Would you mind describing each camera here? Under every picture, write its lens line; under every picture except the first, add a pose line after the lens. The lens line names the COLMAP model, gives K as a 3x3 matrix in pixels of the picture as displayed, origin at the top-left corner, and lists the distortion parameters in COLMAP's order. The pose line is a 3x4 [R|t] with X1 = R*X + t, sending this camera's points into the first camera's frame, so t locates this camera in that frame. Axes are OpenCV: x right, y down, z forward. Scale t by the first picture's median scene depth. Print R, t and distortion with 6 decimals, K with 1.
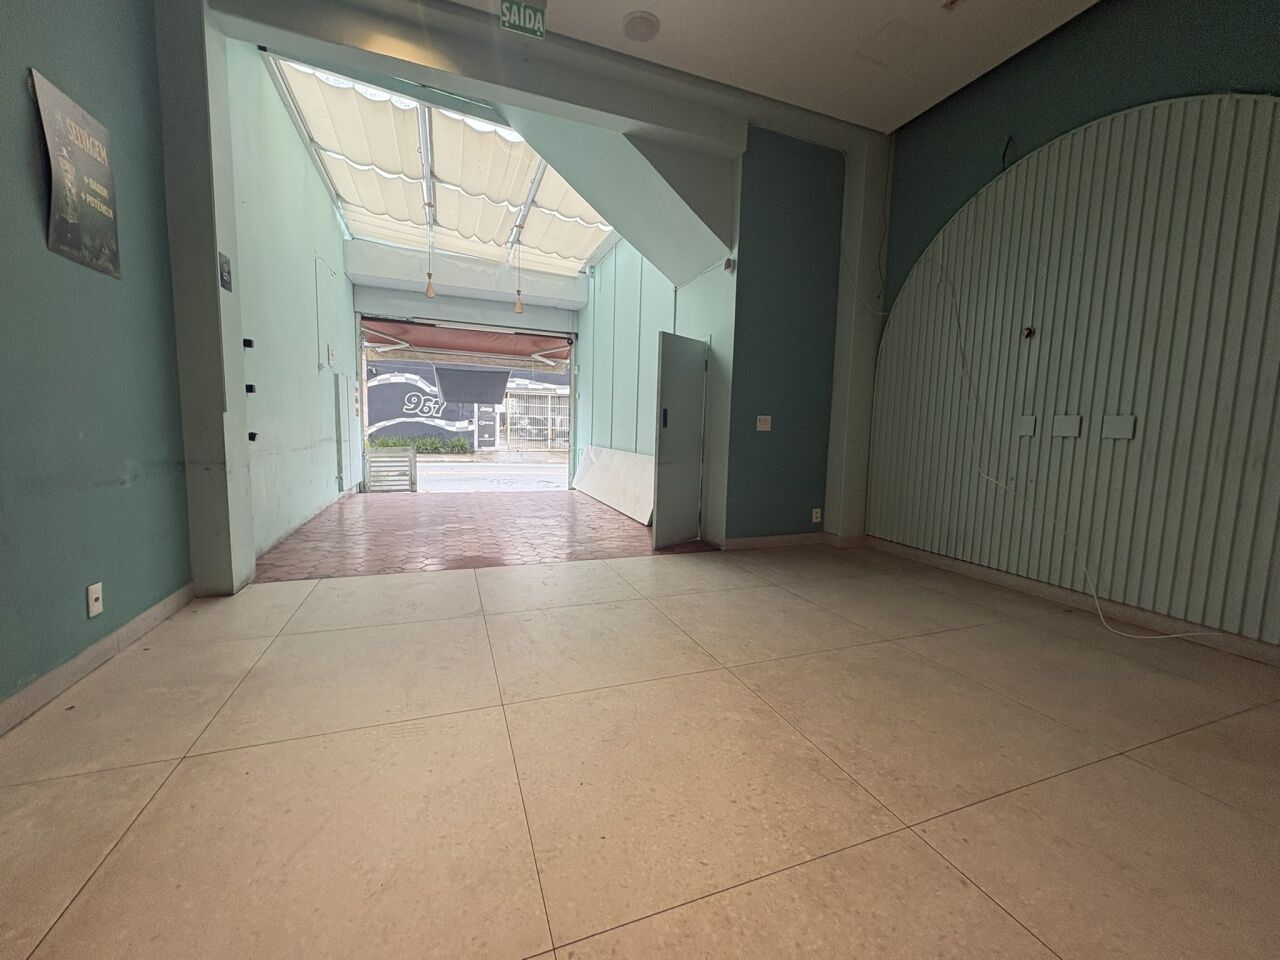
lens RADIAL K [[511.0, 0, 640.6], [0, 511.0, 479.3], [0, 0, 1]] dist [-0.000123, 0.000237]
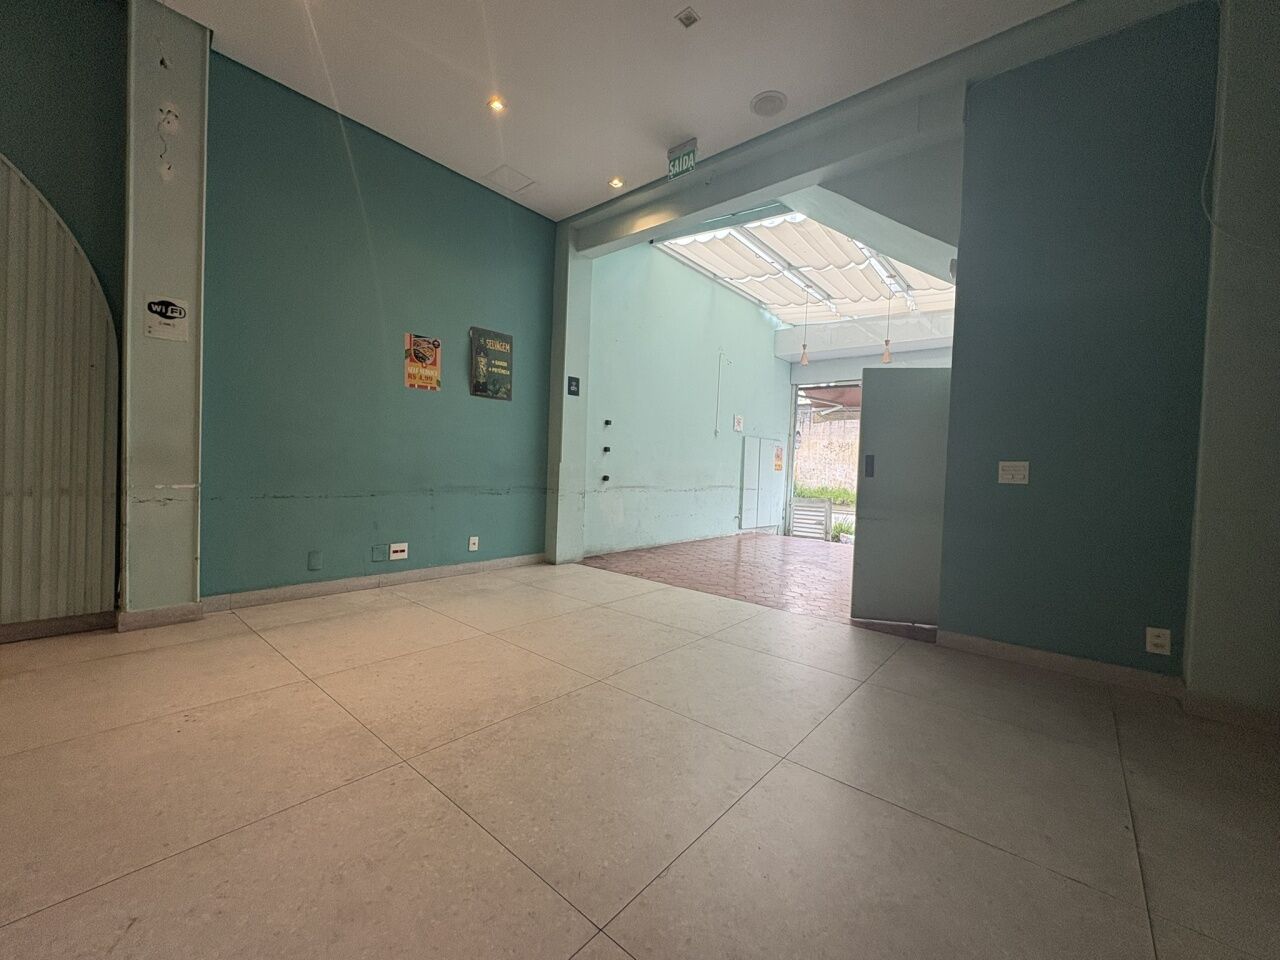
lens RADIAL K [[511.0, 0, 637.8], [0, 511.0, 479.0], [0, 0, 1]] dist [-0.000123, 0.000237]
pose [[0.478678, 0.013155, -0.877892, 0.324123], [-0.116719, 0.991966, -0.048778, -0.005700], [0.870198, 0.125816, 0.476368, 0.135102]]
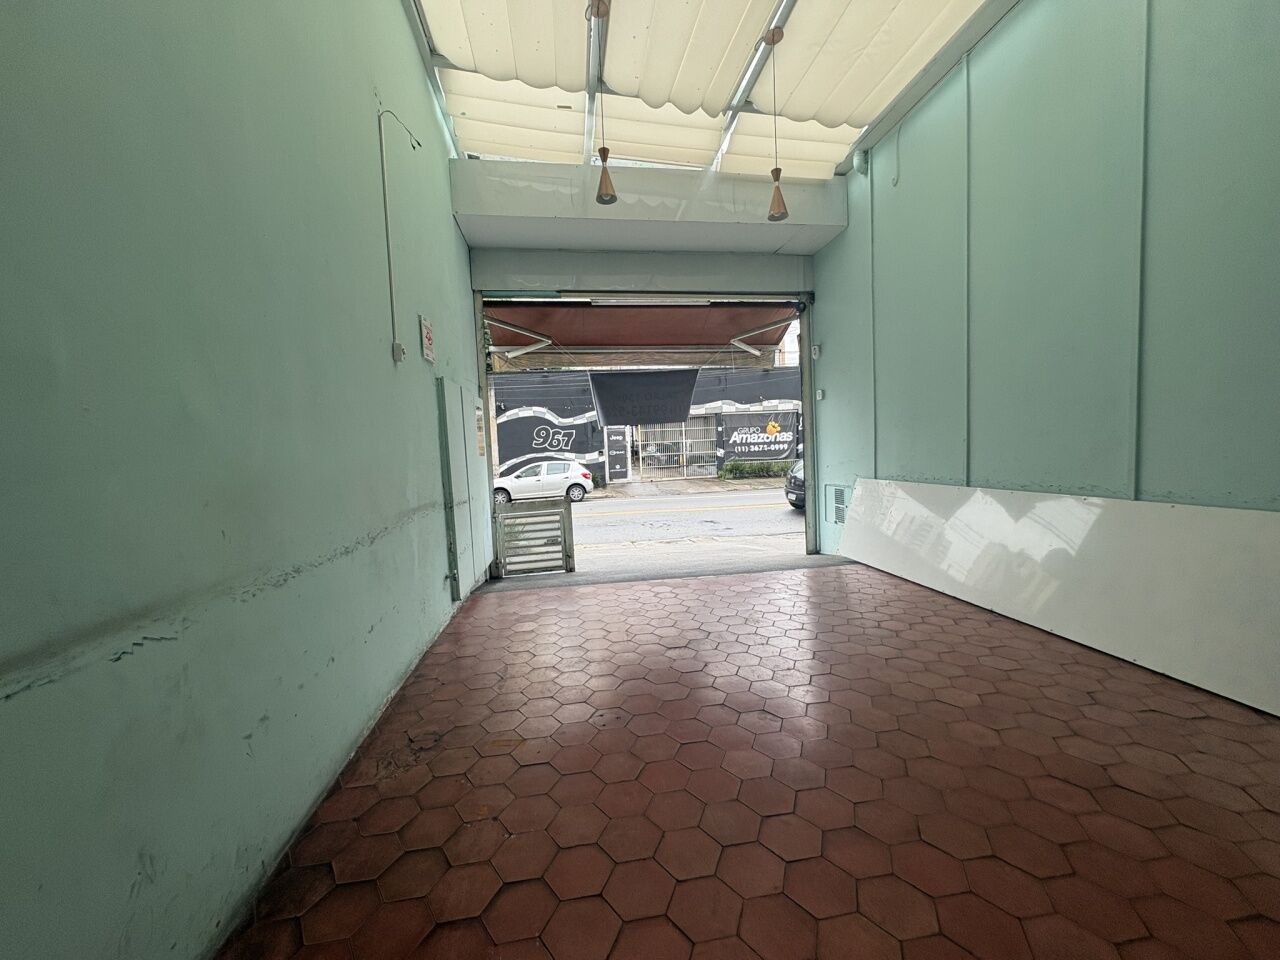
lens RADIAL K [[511.0, 0, 643.1], [0, 511.0, 483.3], [0, 0, 1]] dist [-0.000123, 0.000237]
pose [[0.975081, -0.056577, -0.214514, -0.229288], [0.048551, 0.997916, -0.042506, -0.053056], [0.216472, 0.031032, 0.975796, 0.431421]]
